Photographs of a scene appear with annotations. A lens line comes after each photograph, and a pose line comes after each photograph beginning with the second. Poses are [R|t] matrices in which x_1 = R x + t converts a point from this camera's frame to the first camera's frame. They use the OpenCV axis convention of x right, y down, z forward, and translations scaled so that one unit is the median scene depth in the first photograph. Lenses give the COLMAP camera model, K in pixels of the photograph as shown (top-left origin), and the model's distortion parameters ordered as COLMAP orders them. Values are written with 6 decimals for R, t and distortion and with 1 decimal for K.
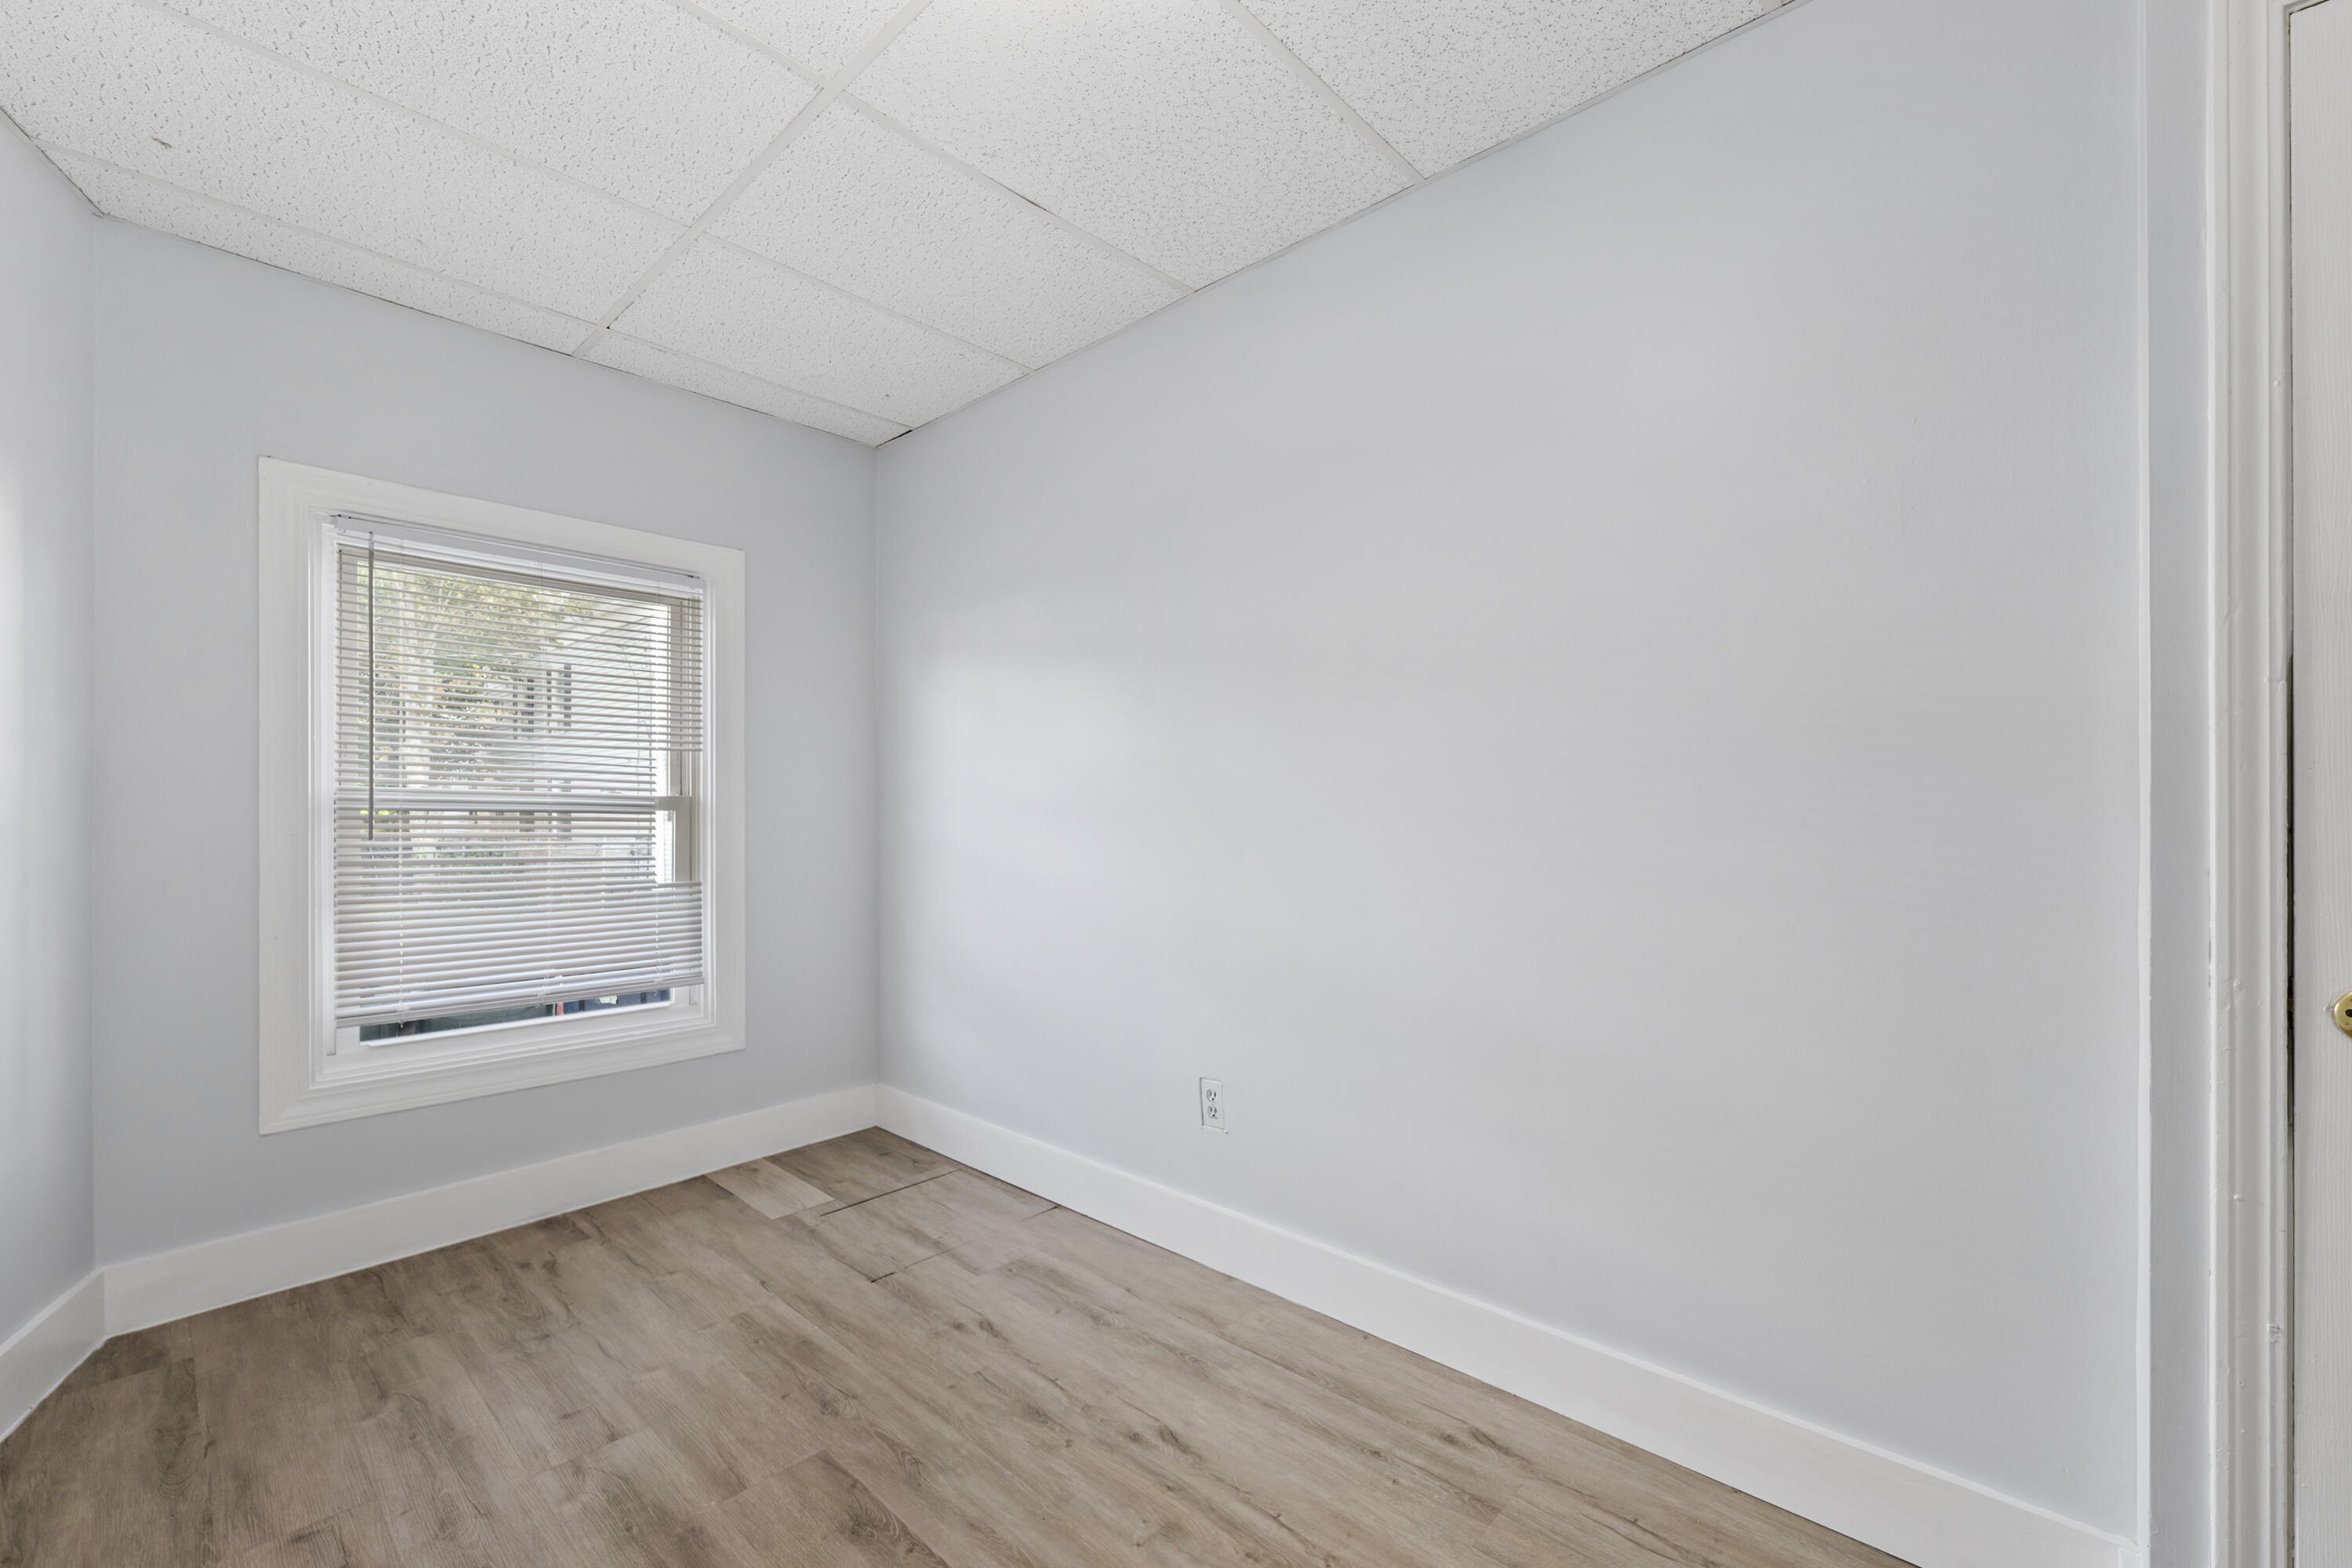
lens RADIAL K [[970.0, 0, 1161.9], [0, 970.0, 799.8], [0, 0, 1]] dist [-0.005281, 0.000583]
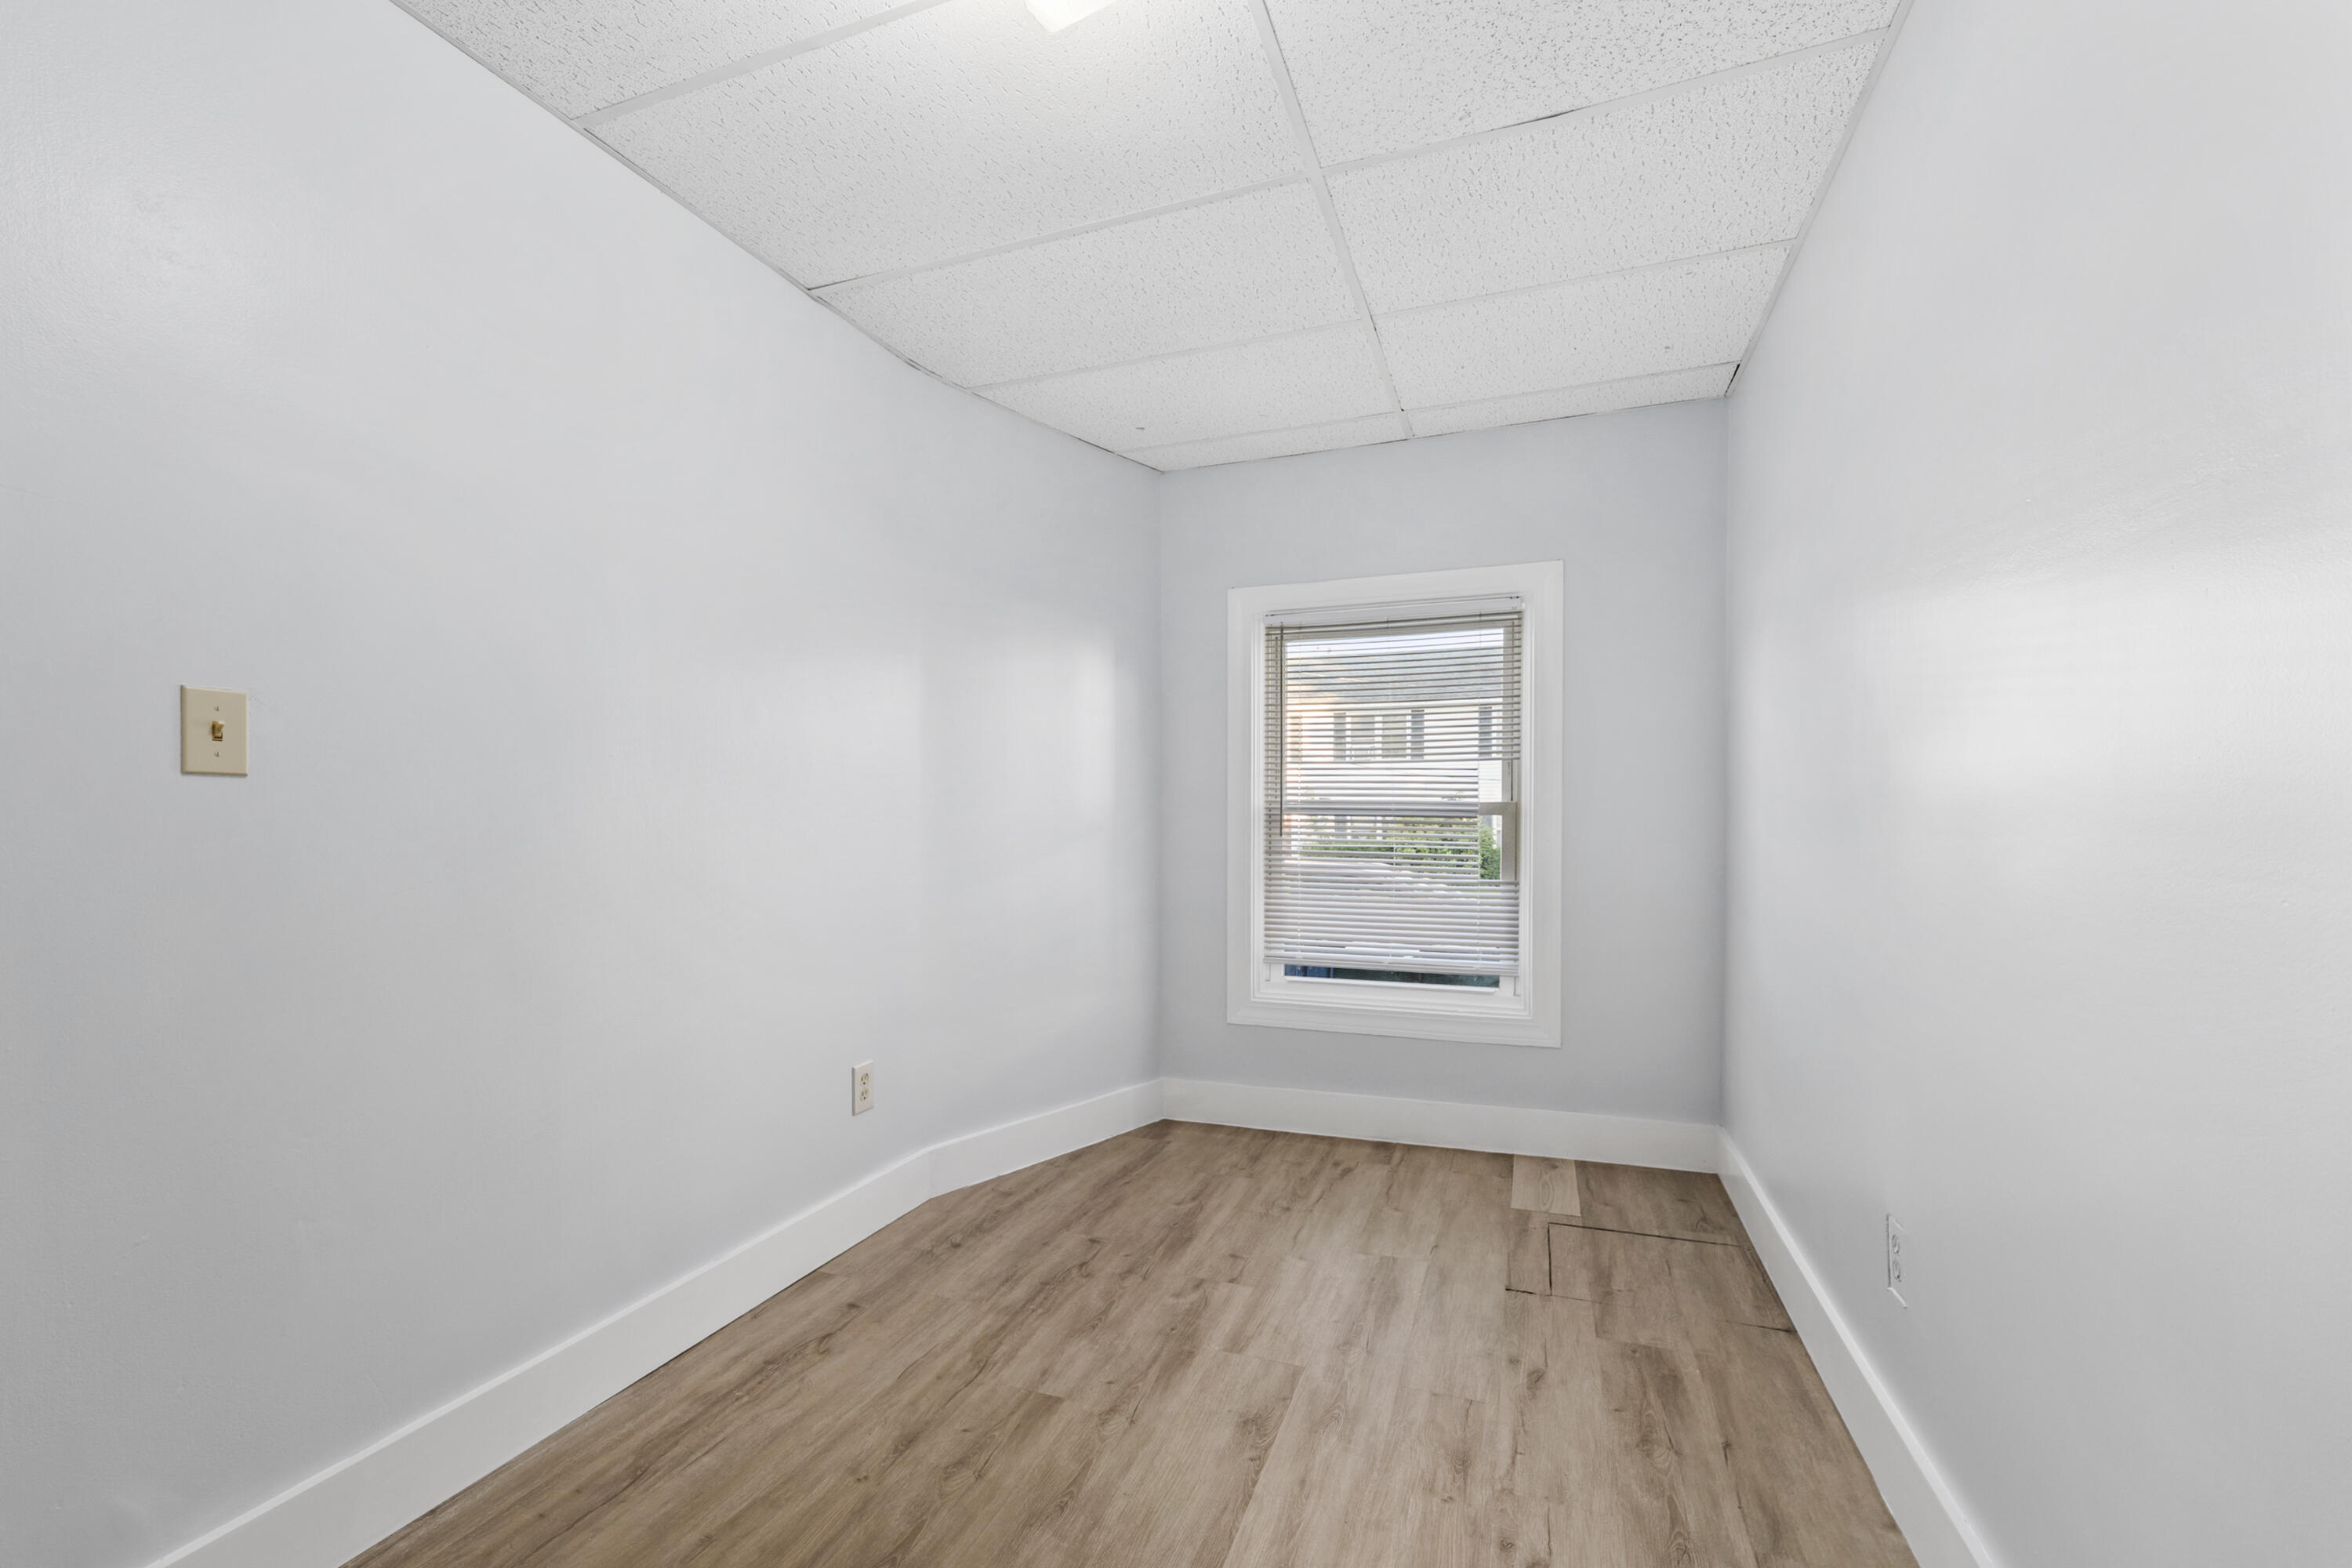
lens RADIAL K [[970.0, 0, 1157.0], [0, 970.0, 823.8], [0, 0, 1]] dist [-0.005281, 0.000583]
pose [[0.384902, 0.005682, -0.922940, 0.456706], [0.012226, 0.999862, 0.011254, 0.003957], [0.922877, -0.015616, 0.384779, 0.281236]]
